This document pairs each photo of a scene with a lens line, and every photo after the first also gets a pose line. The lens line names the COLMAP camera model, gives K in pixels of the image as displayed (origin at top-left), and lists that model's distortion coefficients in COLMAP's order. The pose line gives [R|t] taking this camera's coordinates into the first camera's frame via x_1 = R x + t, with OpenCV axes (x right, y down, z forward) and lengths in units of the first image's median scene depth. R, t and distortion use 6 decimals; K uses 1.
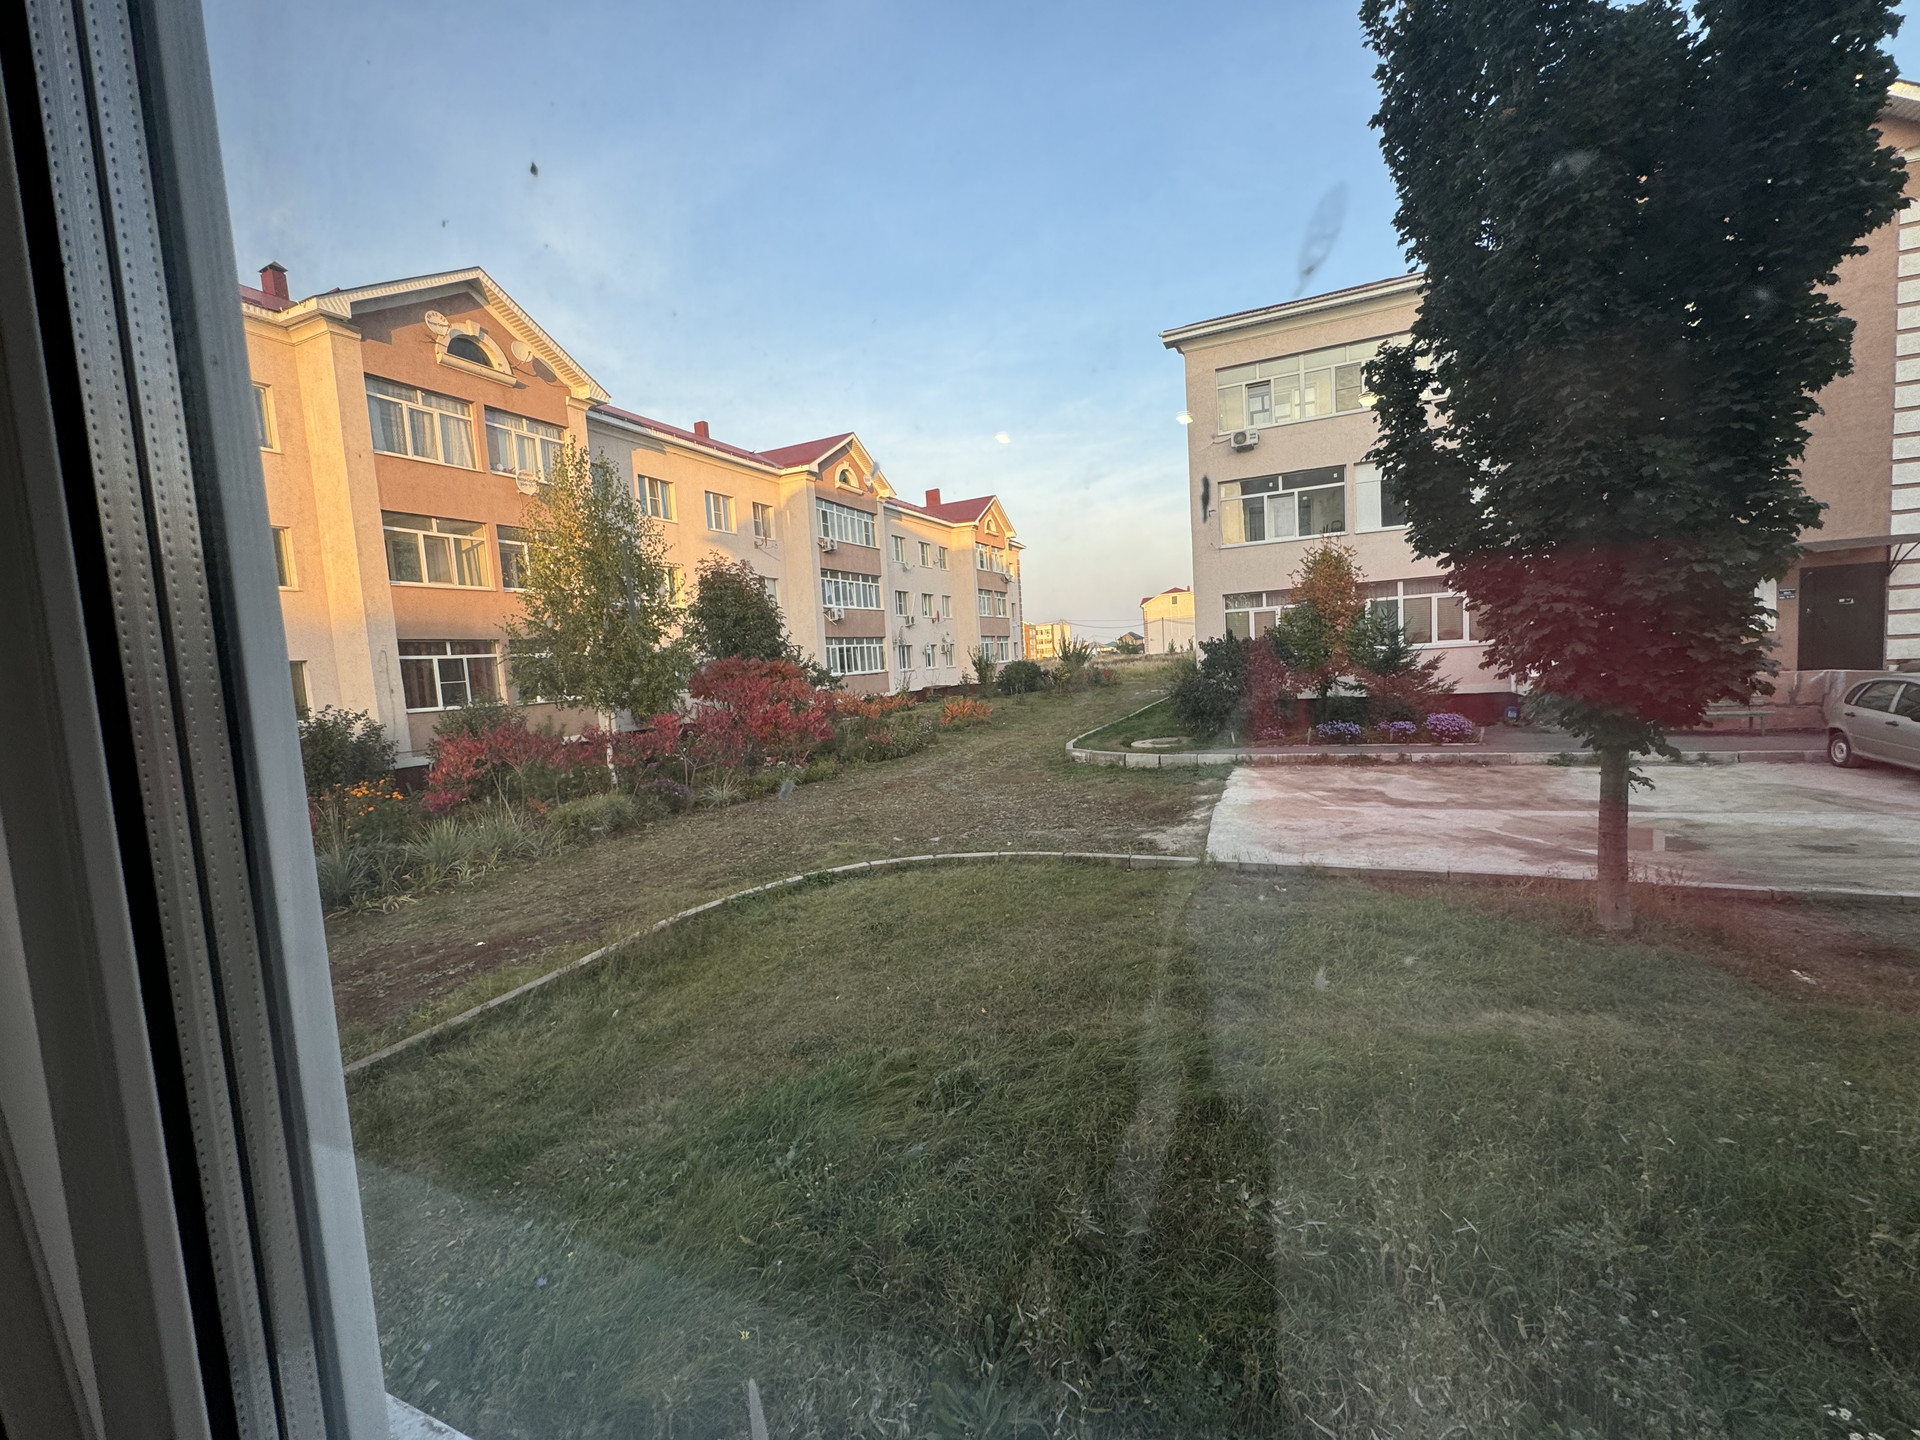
lens RADIAL K [[766.0, 0, 960.0], [0, 766.0, 720.0], [0, 0, 1]] dist [-0.002859, 0.000560]
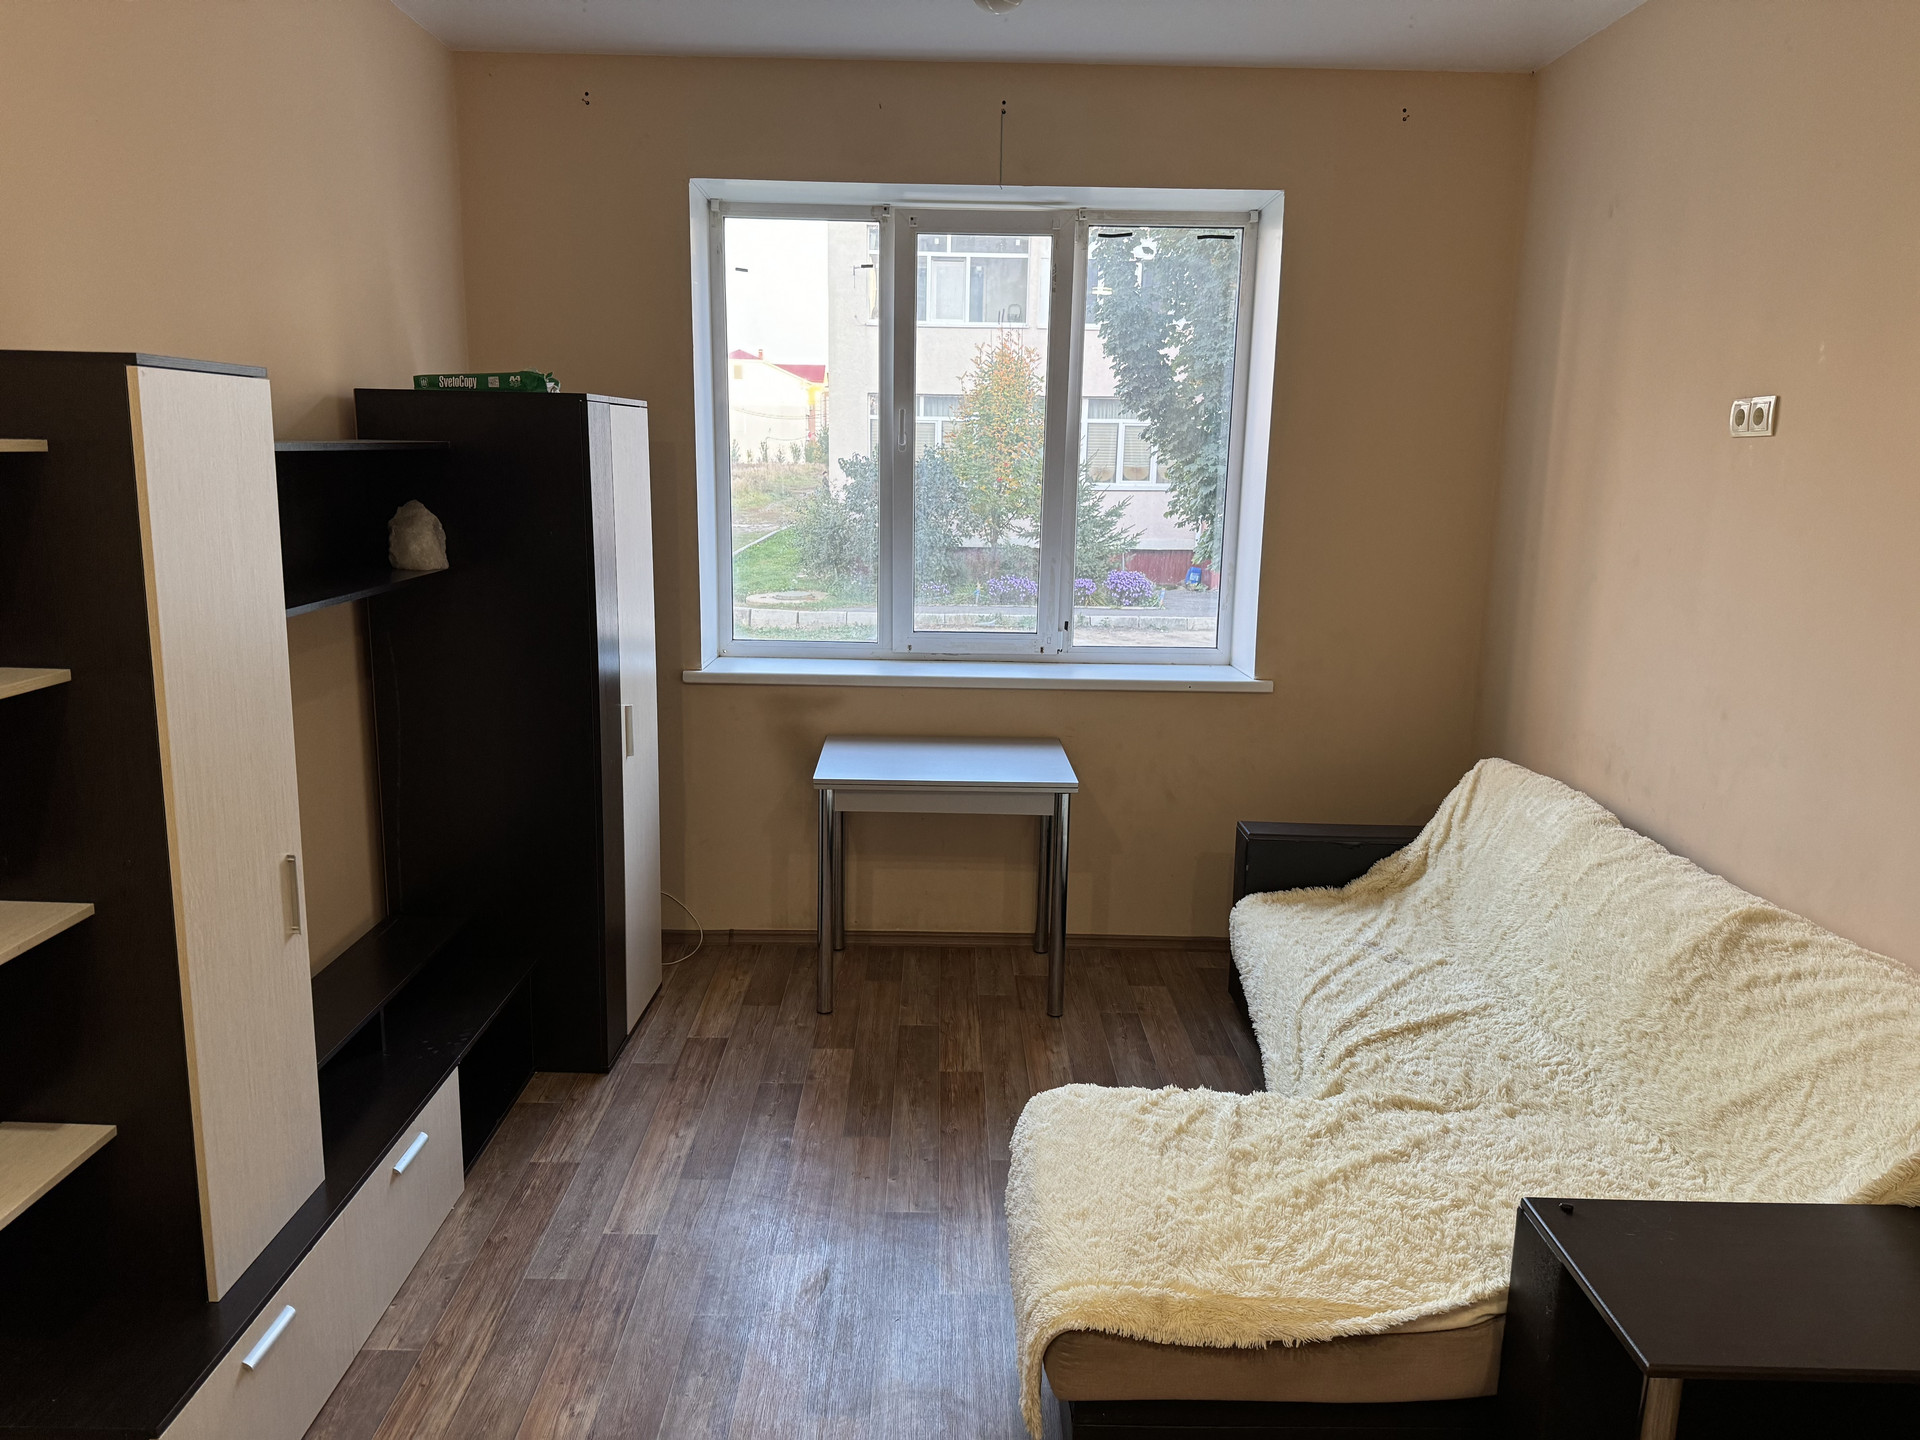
lens RADIAL K [[1338.0, 0, 949.5], [0, 1338.0, 711.9], [0, 0, 1]] dist [0.115814, -0.199088]
pose [[0.903455, -0.001543, 0.428679, -0.159424], [-0.041465, 0.994990, 0.090970, 0.017981], [-0.426672, -0.099962, 0.898865, -0.235805]]
